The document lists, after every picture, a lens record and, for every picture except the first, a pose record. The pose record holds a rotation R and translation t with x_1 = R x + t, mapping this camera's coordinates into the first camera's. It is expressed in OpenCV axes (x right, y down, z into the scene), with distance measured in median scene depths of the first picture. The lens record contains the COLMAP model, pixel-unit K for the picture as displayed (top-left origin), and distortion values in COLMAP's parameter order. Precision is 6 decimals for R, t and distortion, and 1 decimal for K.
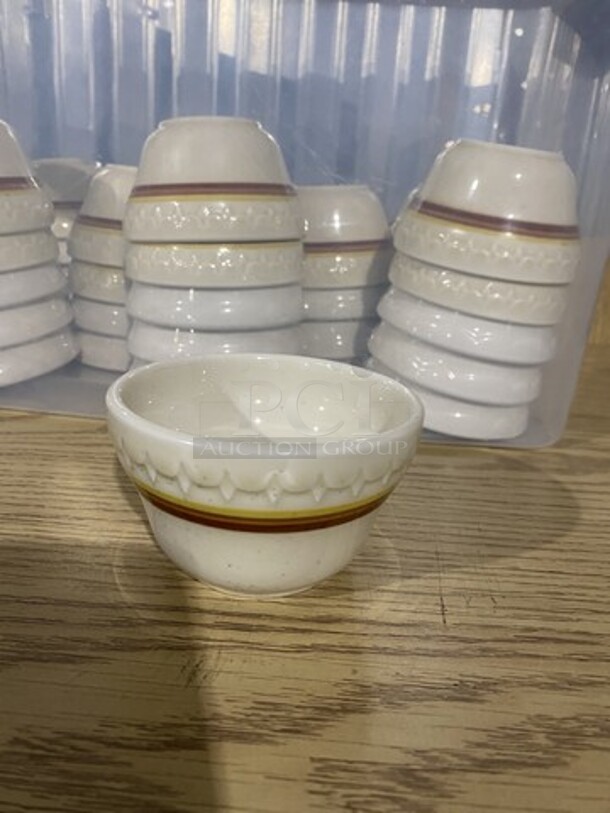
lens RADIAL K [[626.5, 0, 309.4], [0, 626.5, 415.1], [0, 0, 1]] dist [-0.021947, 0.021423]
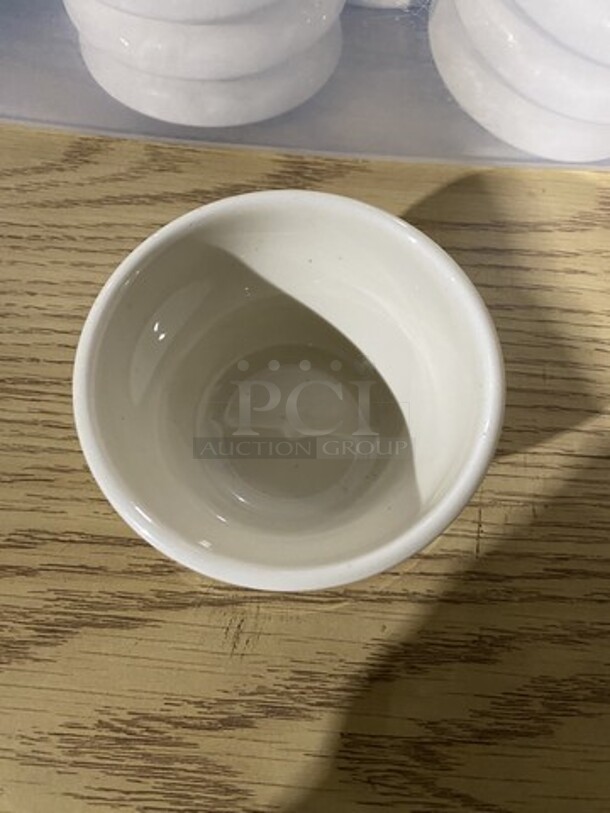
lens RADIAL K [[626.5, 0, 306.3], [0, 626.5, 409.1], [0, 0, 1]] dist [-0.021947, 0.021423]
pose [[0.998857, 0.025852, -0.040198, -0.028671], [0.014751, 0.633255, 0.773803, -0.703666], [0.045459, -0.773511, 0.632150, 0.624576]]
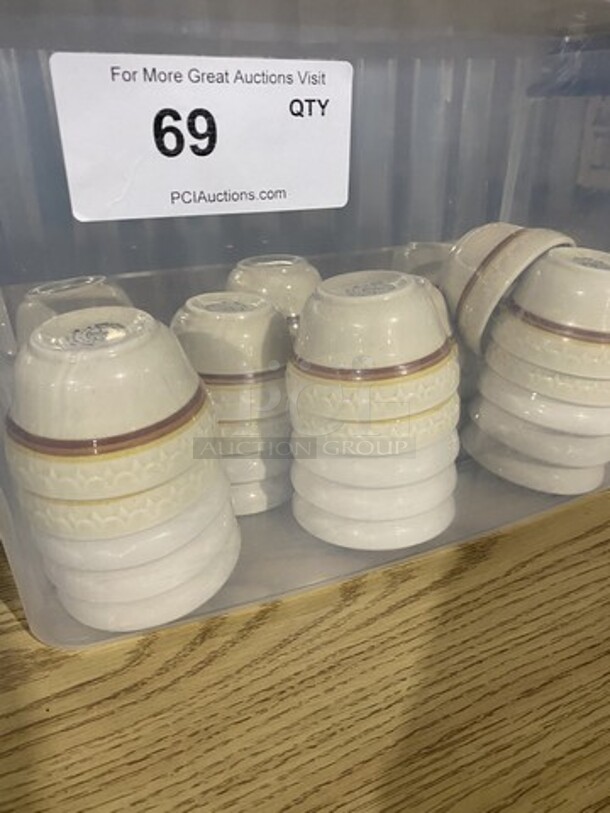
lens RADIAL K [[626.5, 0, 307.3], [0, 626.5, 402.5], [0, 0, 1]] dist [-0.021947, 0.021423]
pose [[0.893022, -0.262793, 0.365310, -1.365061], [0.216760, 0.962592, 0.162577, -0.950339], [-0.394368, -0.066000, 0.916579, 0.154552]]
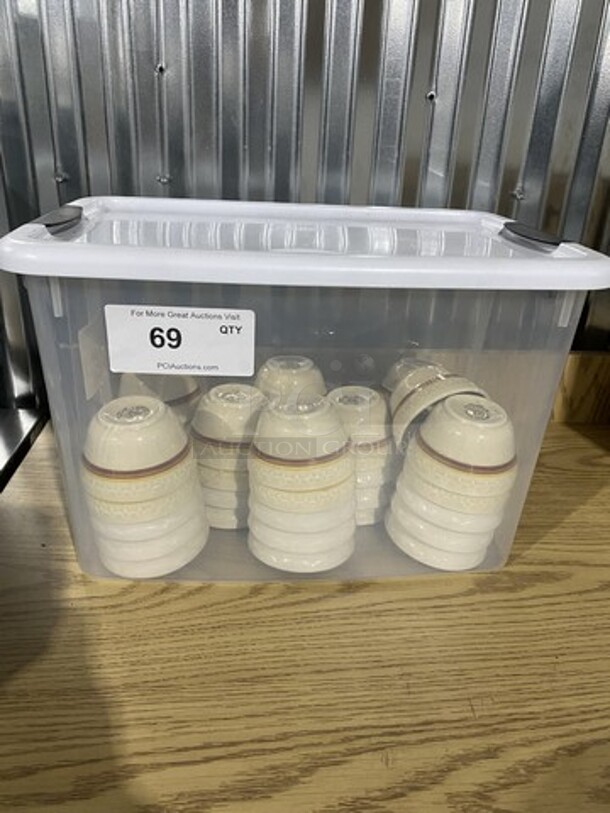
lens RADIAL K [[626.5, 0, 291.7], [0, 626.5, 405.5], [0, 0, 1]] dist [-0.021947, 0.021423]
pose [[0.991286, -0.082224, 0.102912, -0.710435], [0.070972, 0.991549, 0.108600, -1.314627], [-0.110972, -0.100350, 0.988744, -1.296974]]
